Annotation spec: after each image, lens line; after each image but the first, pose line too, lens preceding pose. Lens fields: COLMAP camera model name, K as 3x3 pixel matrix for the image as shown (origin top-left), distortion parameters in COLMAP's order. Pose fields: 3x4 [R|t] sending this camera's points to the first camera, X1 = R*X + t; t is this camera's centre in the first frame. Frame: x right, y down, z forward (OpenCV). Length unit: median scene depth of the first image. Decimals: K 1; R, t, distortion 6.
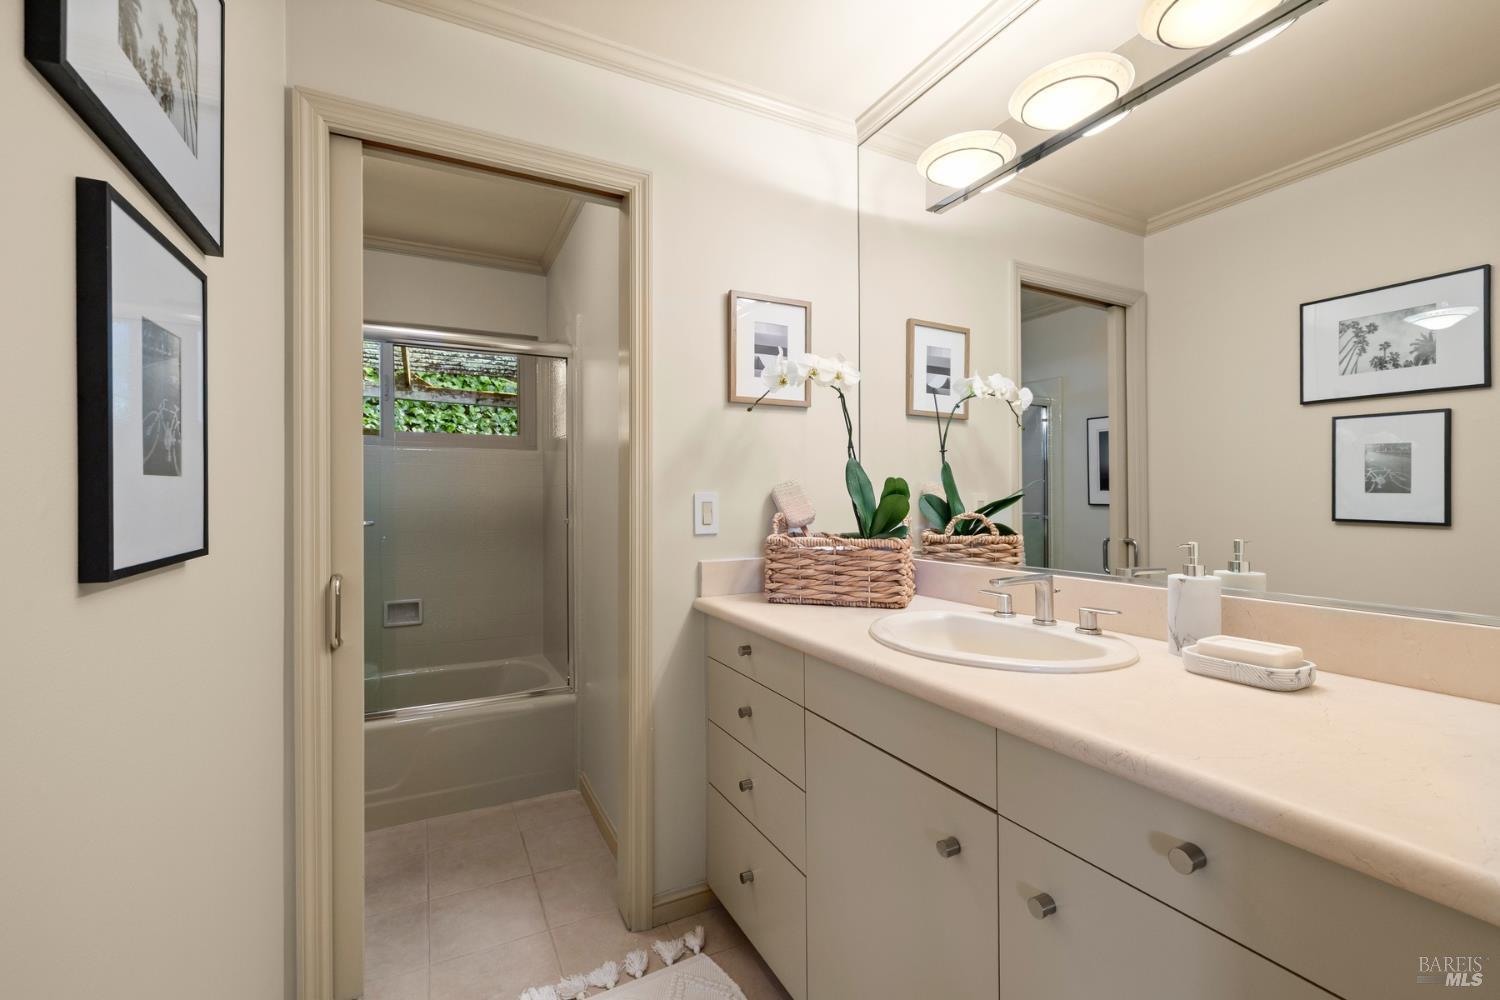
lens RADIAL K [[631.1, 0, 754.1], [0, 631.1, 496.9], [0, 0, 1]] dist [-0.000121, -0.000119]
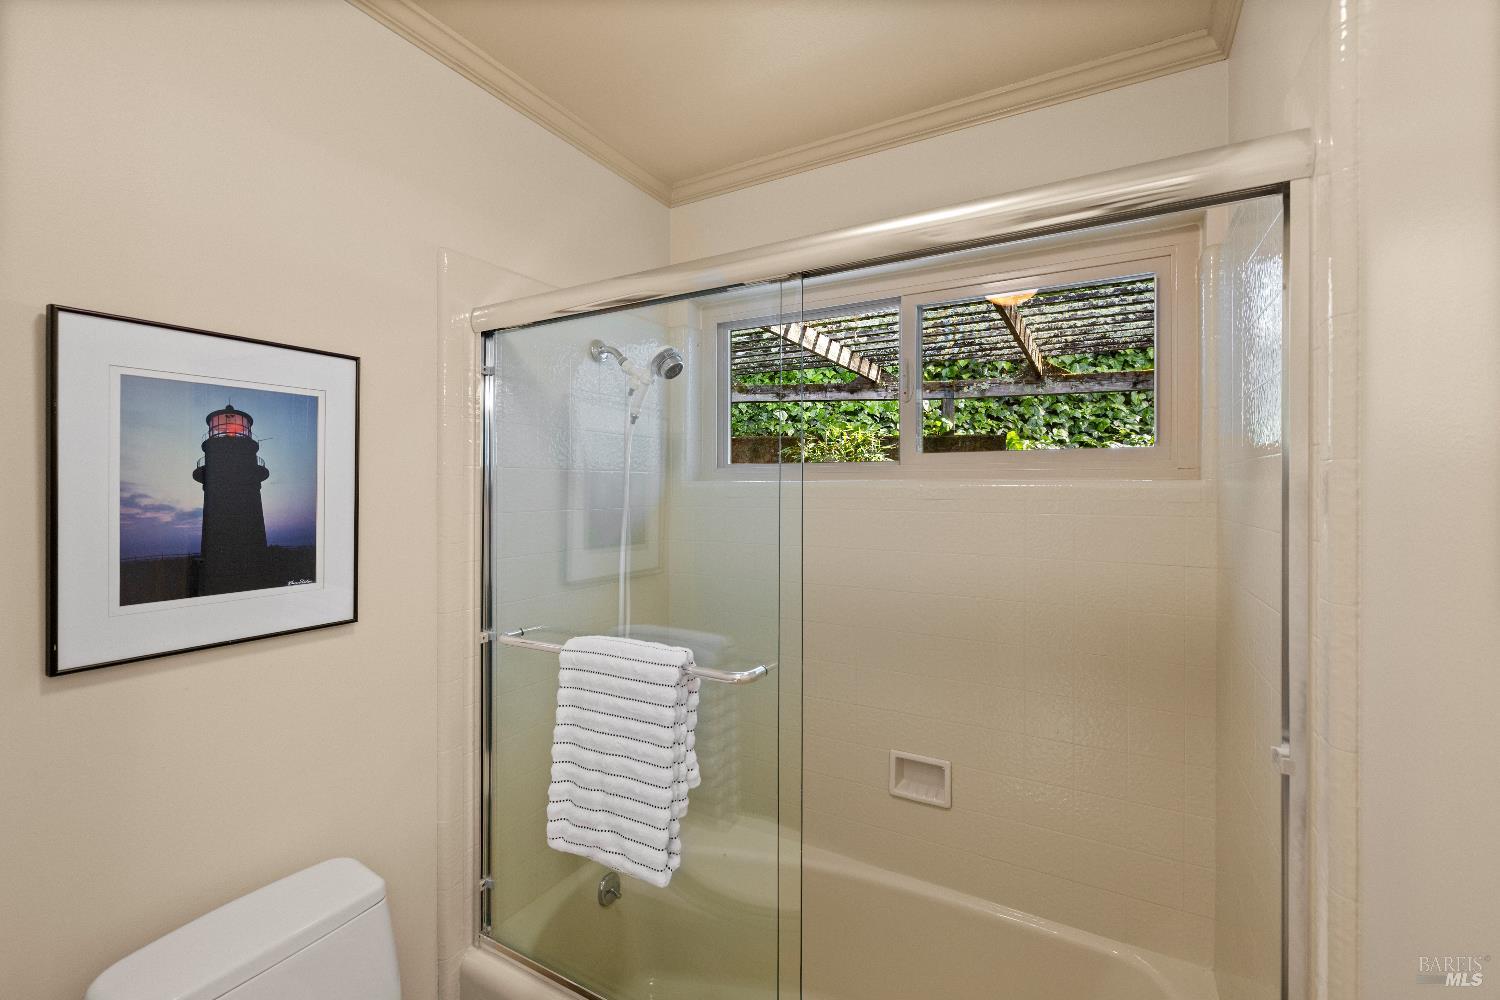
lens RADIAL K [[648.0, 0, 755.8], [0, 648.0, 501.0], [0, 0, 1]] dist [0.001308, 0.000237]
pose [[0.558182, 0.017634, -0.829531, -0.062374], [-0.006471, 0.999836, 0.016899, -0.027996], [0.829693, -0.004065, 0.558205, 0.215328]]
